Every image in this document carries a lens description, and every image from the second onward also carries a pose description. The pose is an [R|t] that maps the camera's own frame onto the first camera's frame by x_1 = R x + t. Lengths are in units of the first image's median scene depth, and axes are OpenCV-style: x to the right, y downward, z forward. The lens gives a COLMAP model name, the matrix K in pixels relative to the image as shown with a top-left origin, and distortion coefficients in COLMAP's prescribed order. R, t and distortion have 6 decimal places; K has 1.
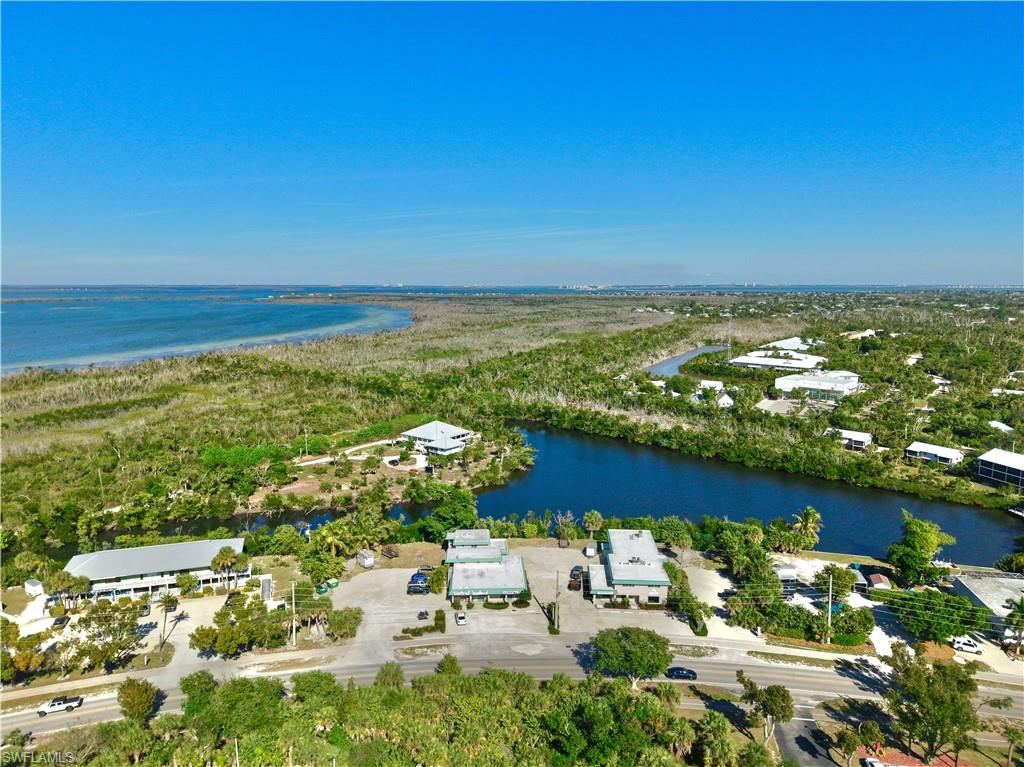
lens RADIAL K [[693.8, 0, 509.0], [0, 693.8, 383.6], [0, 0, 1]] dist [0.035160, -0.042776]
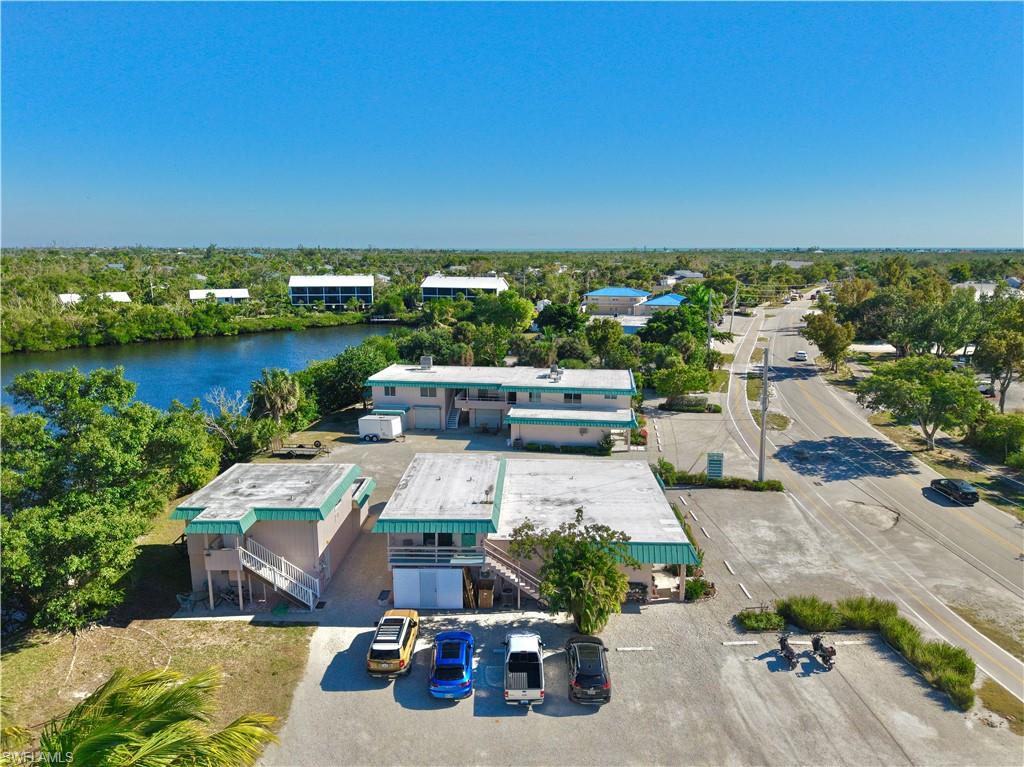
lens RADIAL K [[693.8, 0, 510.8], [0, 693.8, 379.9], [0, 0, 1]] dist [0.035160, -0.042776]
pose [[0.065851, -0.182388, 0.981019, -0.343638], [0.144682, 0.974508, 0.171466, 0.176867], [-0.987285, 0.130645, 0.090560, 1.038407]]
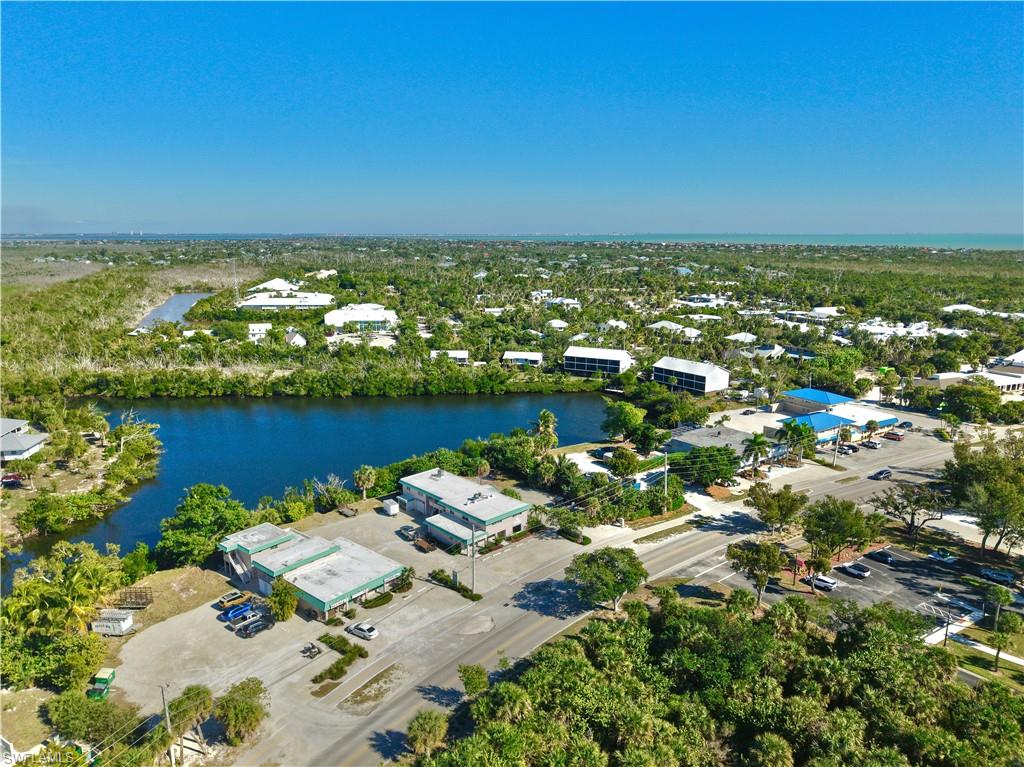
lens RADIAL K [[693.8, 0, 511.7], [0, 693.8, 386.9], [0, 0, 1]] dist [0.035160, -0.042776]
pose [[0.678435, -0.159861, 0.717057, -0.433402], [0.106043, 0.987126, 0.119739, 0.009528], [-0.726967, -0.005196, 0.686653, 0.367233]]
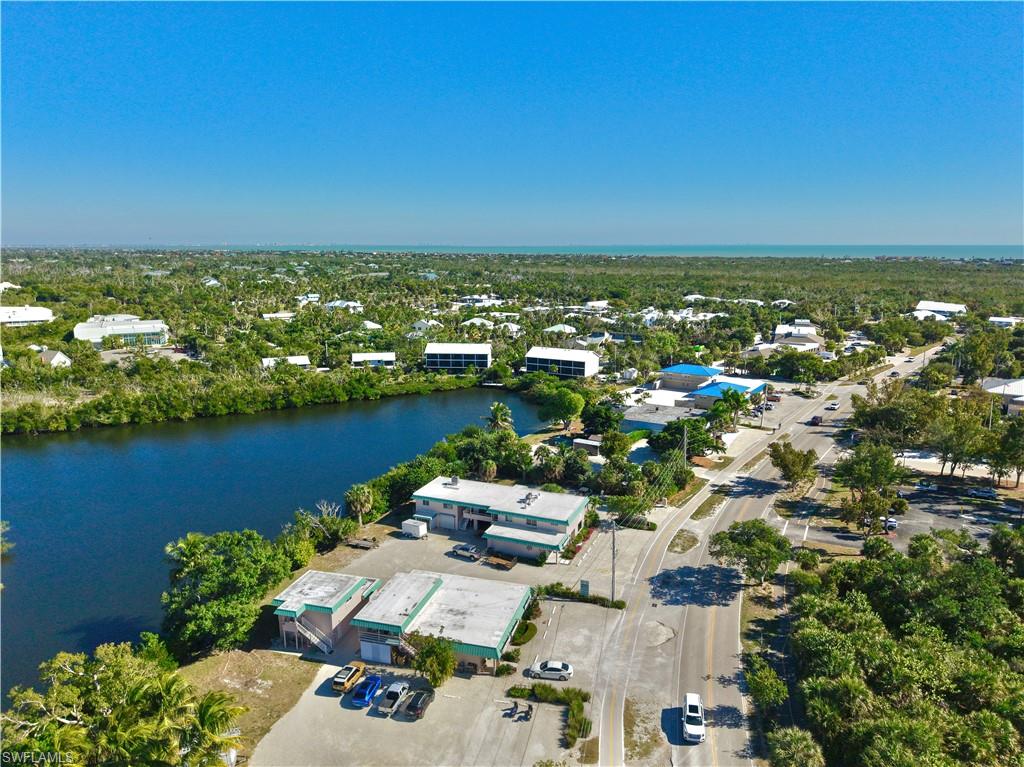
lens RADIAL K [[693.8, 0, 512.3], [0, 693.8, 385.7], [0, 0, 1]] dist [0.035160, -0.042776]
pose [[0.311069, -0.189746, 0.931253, -0.557041], [0.137554, 0.978538, 0.153432, 0.007444], [-0.940380, 0.080370, 0.330494, 0.788720]]
